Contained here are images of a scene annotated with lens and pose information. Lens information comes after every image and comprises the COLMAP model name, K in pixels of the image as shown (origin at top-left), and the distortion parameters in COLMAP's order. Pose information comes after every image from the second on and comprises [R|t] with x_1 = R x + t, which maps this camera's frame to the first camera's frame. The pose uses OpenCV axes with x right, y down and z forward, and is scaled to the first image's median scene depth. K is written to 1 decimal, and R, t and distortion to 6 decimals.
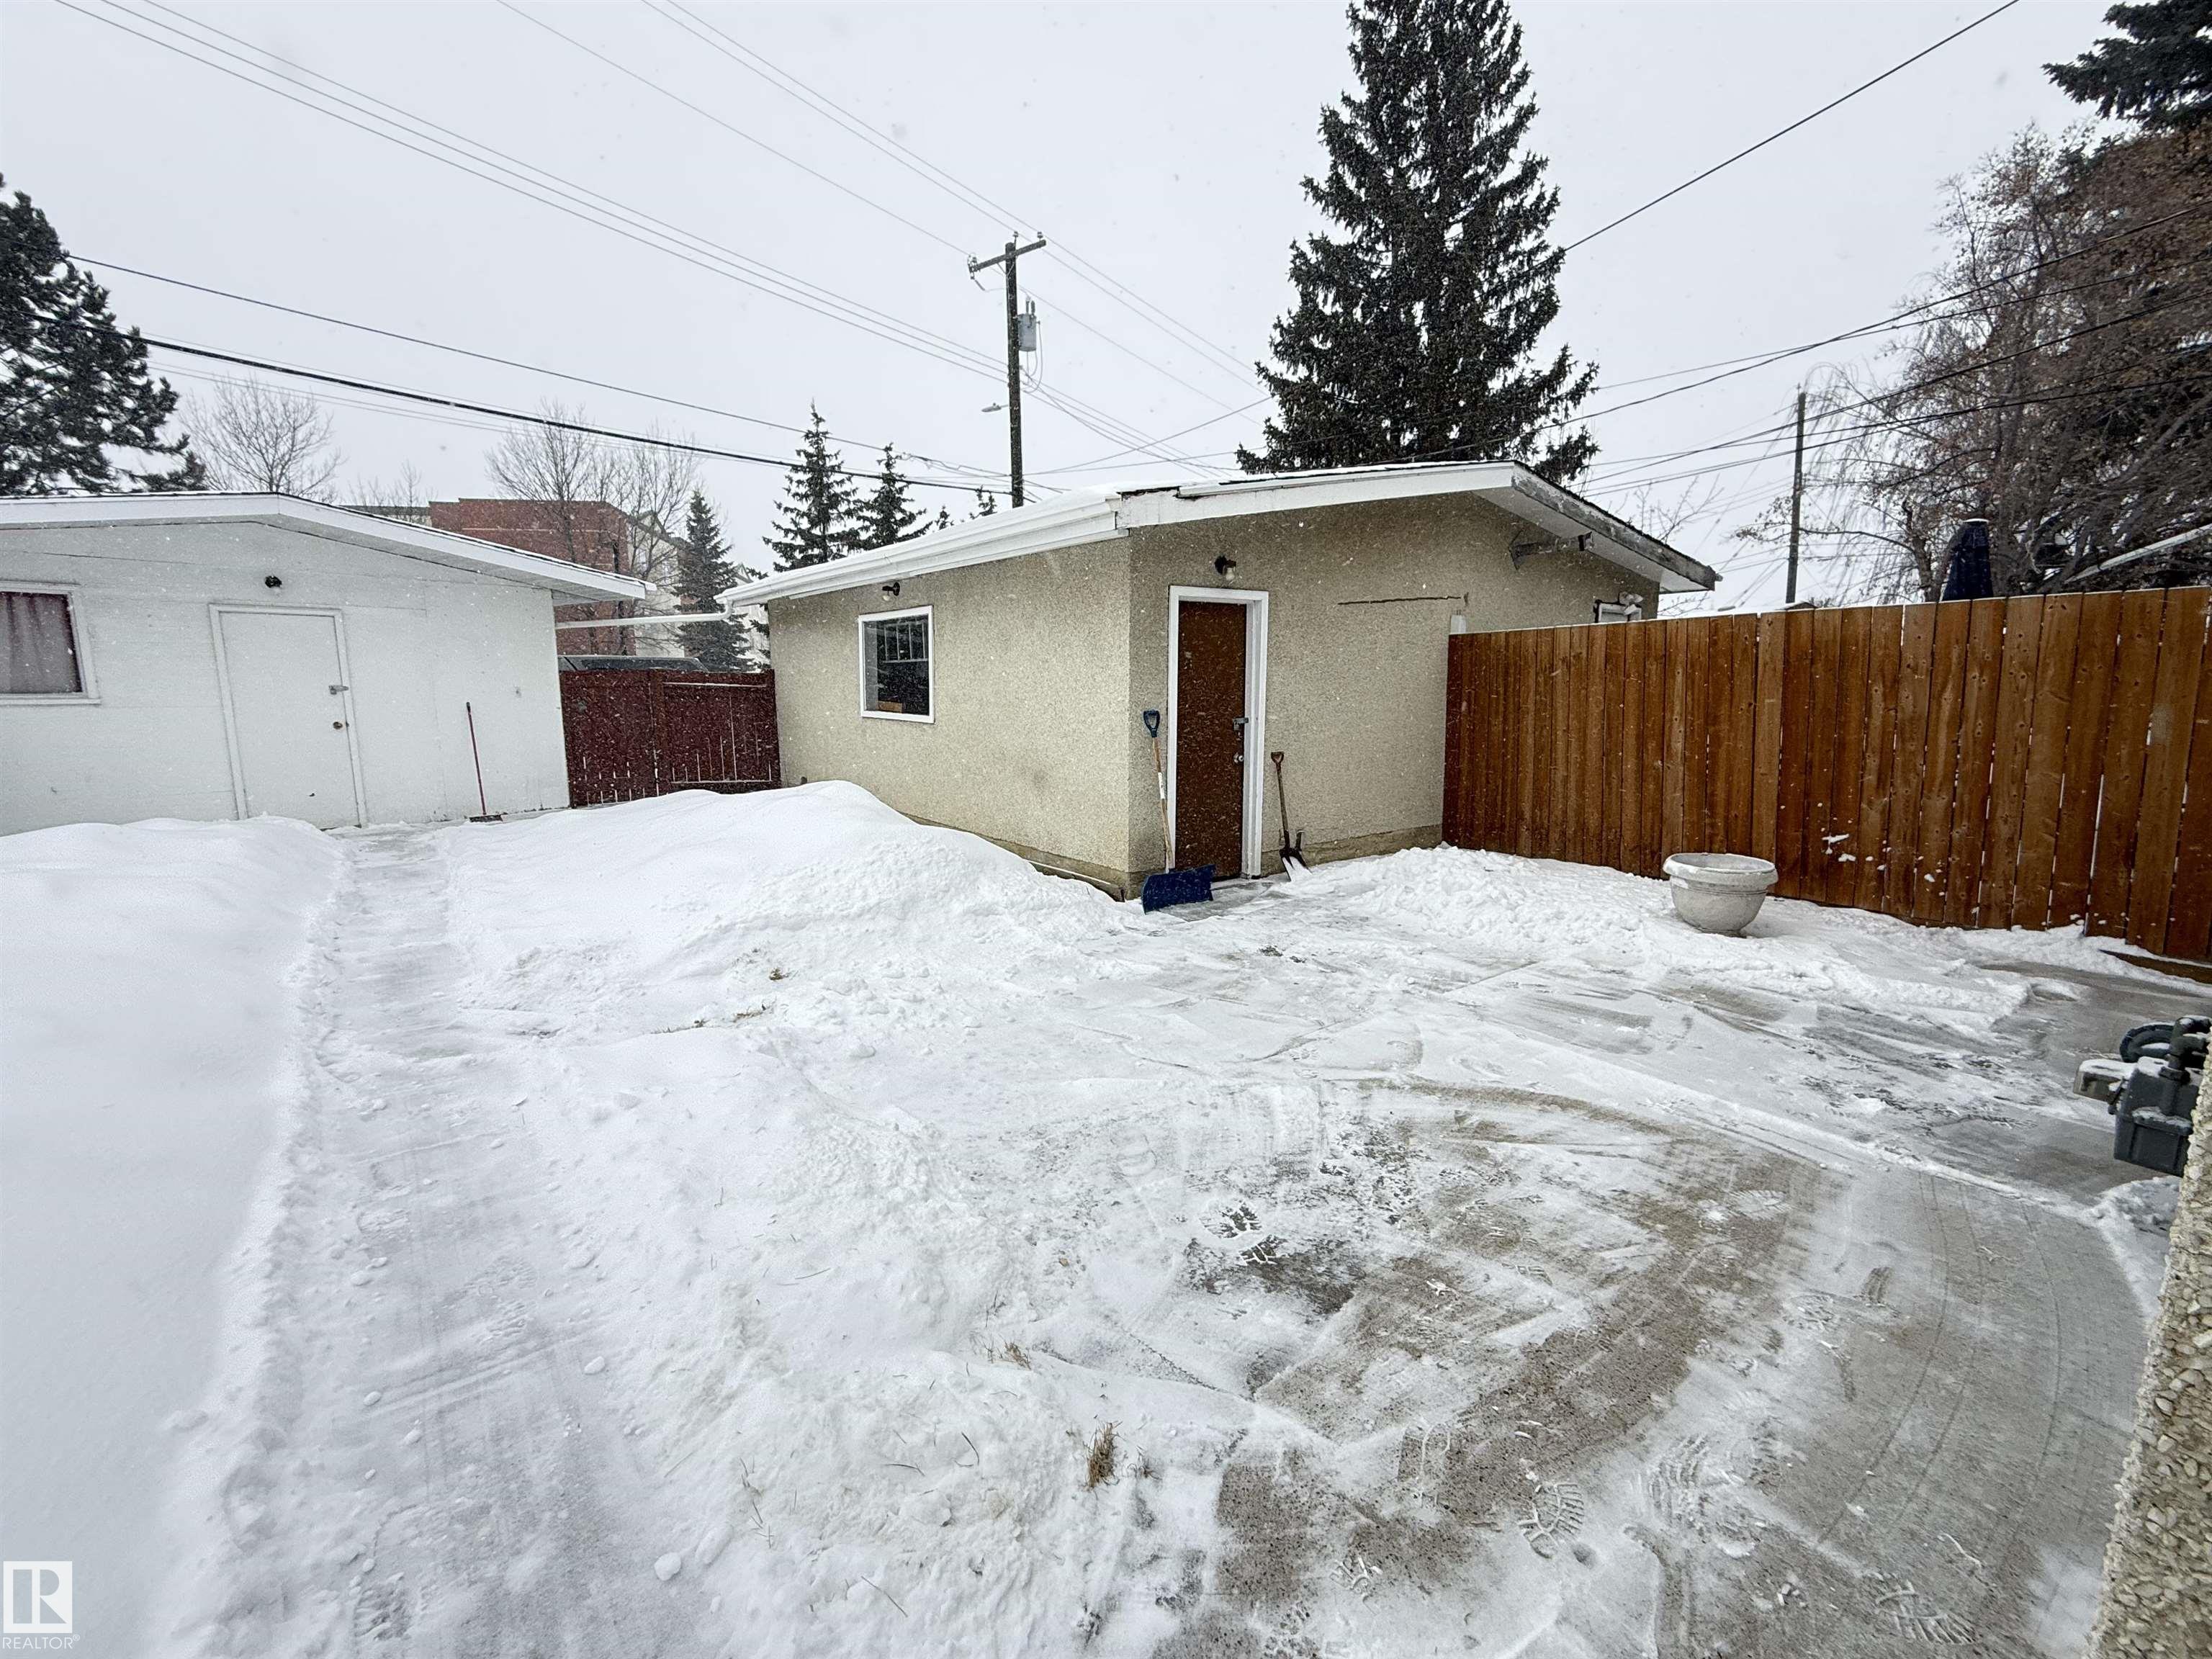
lens RADIAL K [[944.3, 0, 1112.3], [0, 944.3, 836.9], [0, 0, 1]] dist [0.002825, 0.000553]
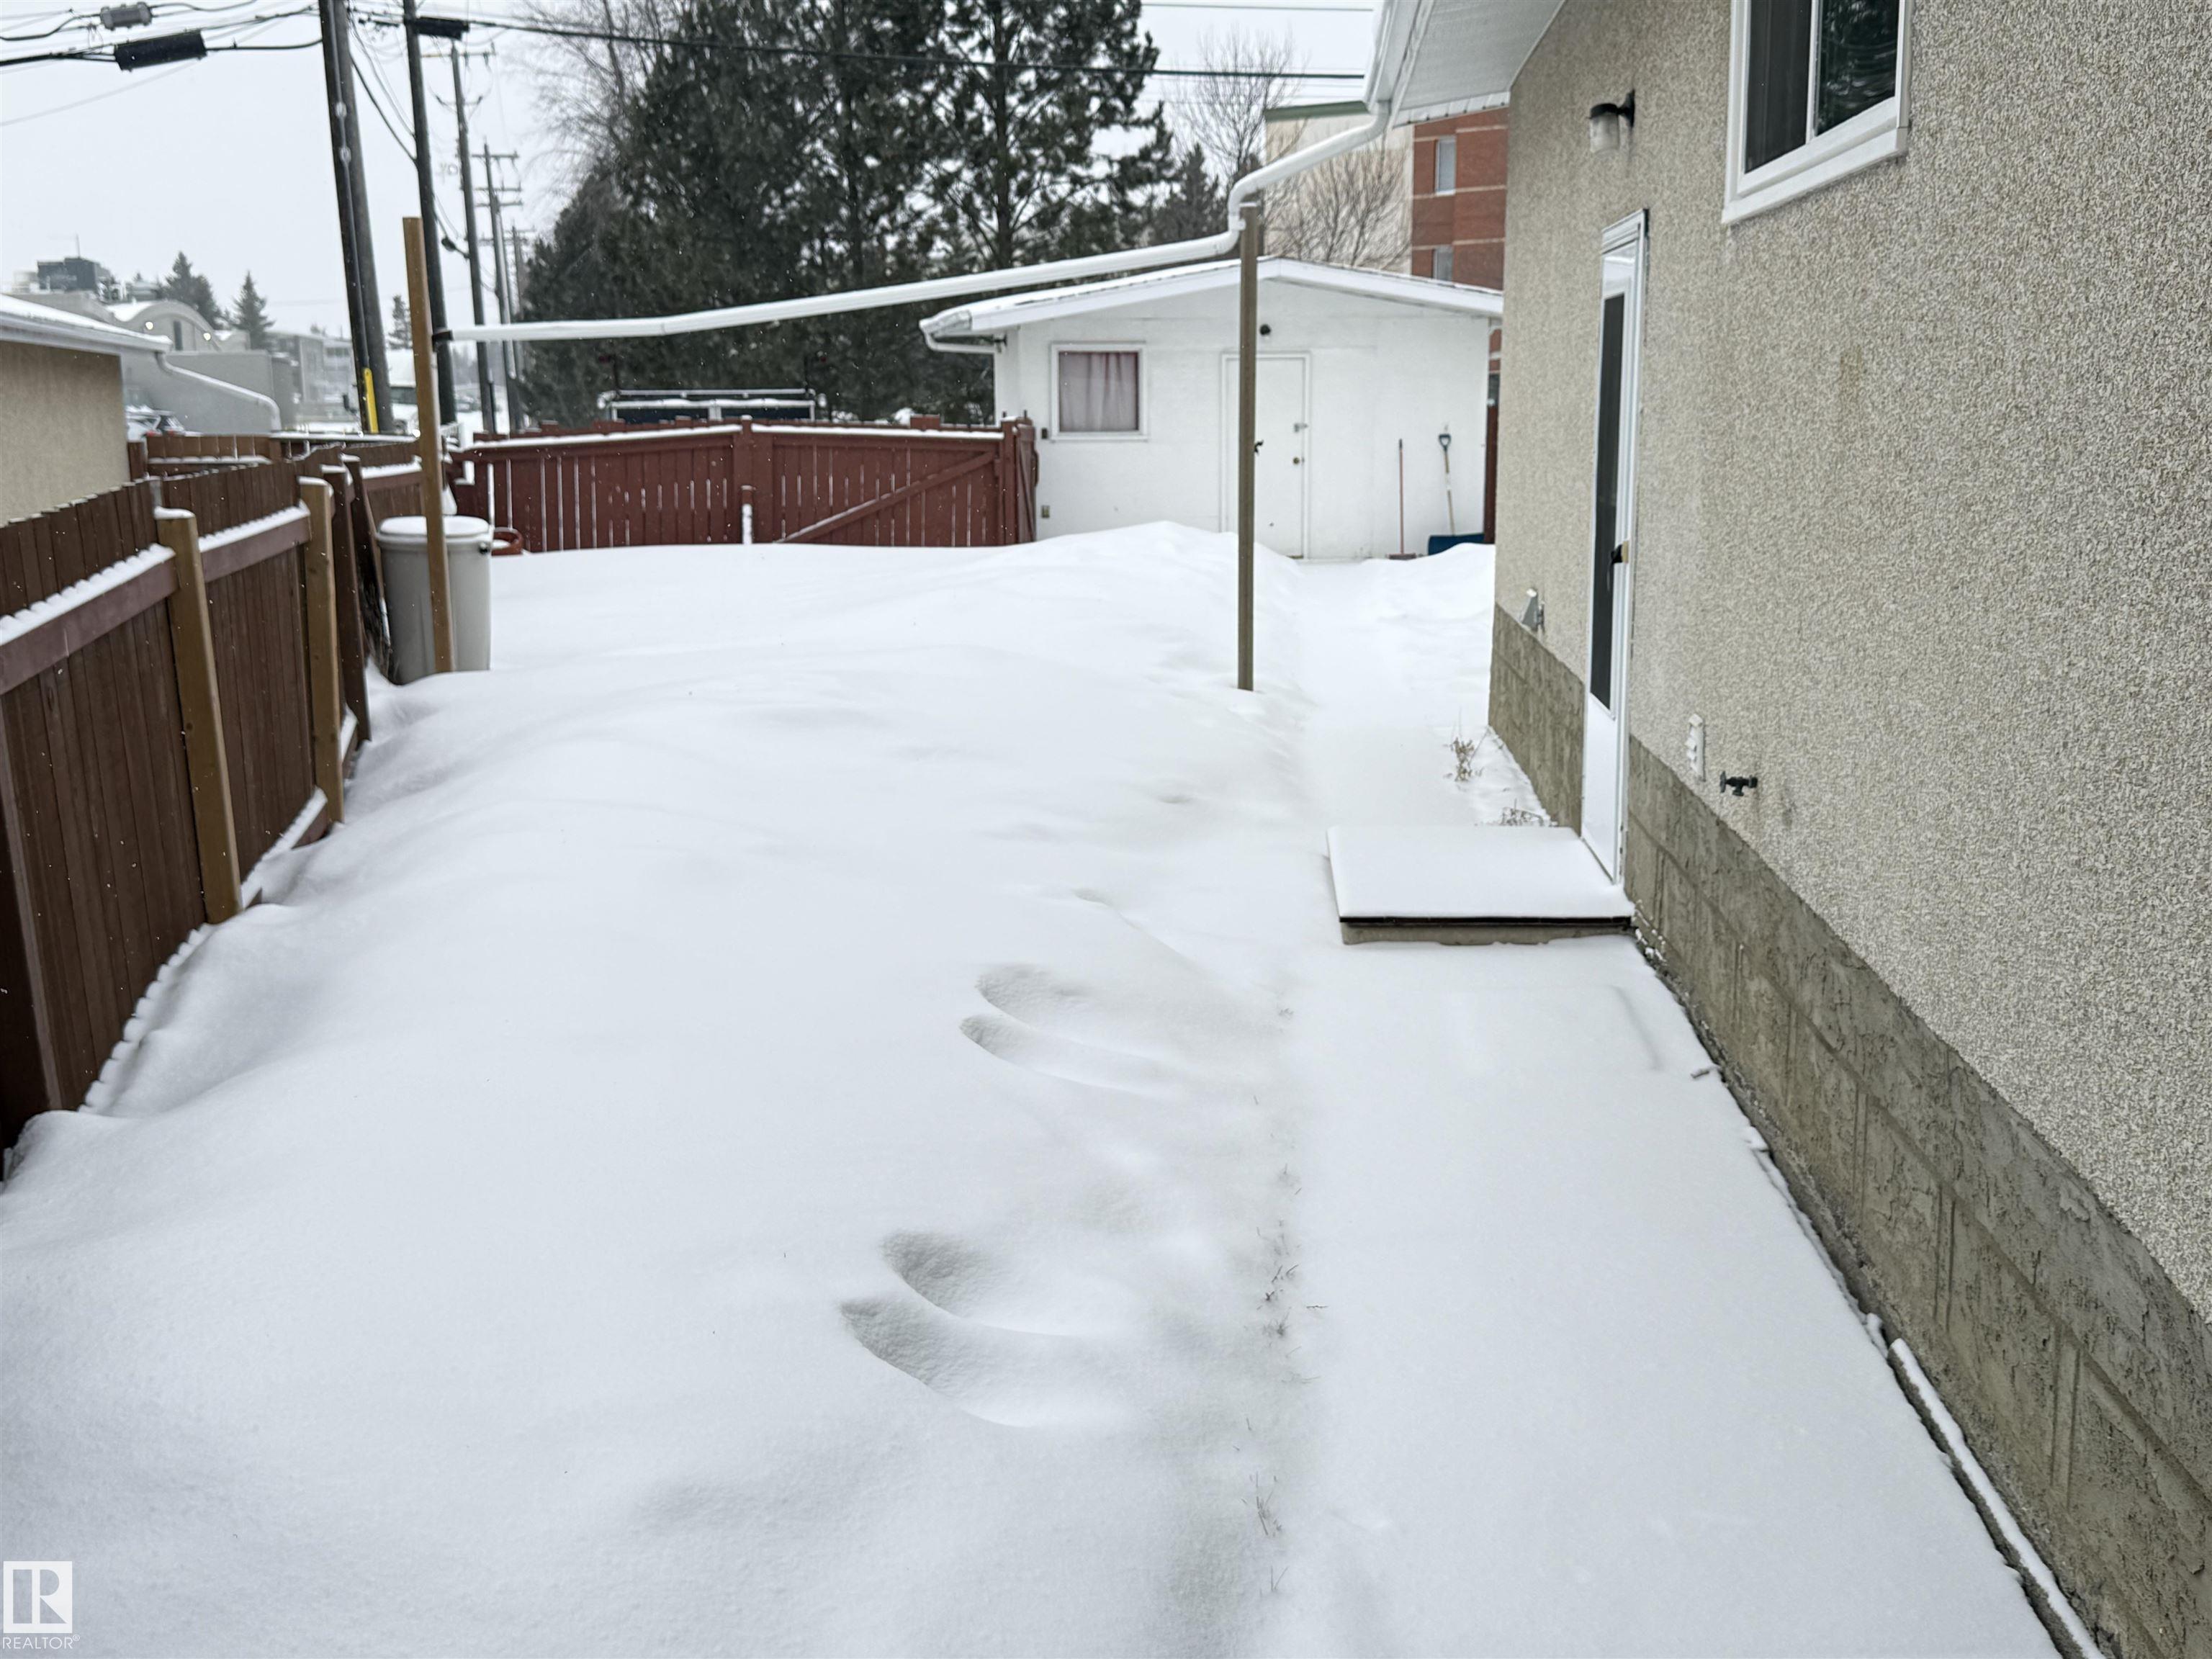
lens RADIAL K [[2385.8, 0, 1106.0], [0, 2385.8, 829.5], [0, 0, 1]] dist [0.010634, 0.005095]
pose [[0.744456, 0.114543, -0.657773, 0.723818], [-0.096555, 0.993288, 0.063690, 0.124528], [0.660653, 0.016097, 0.750519, -0.995572]]
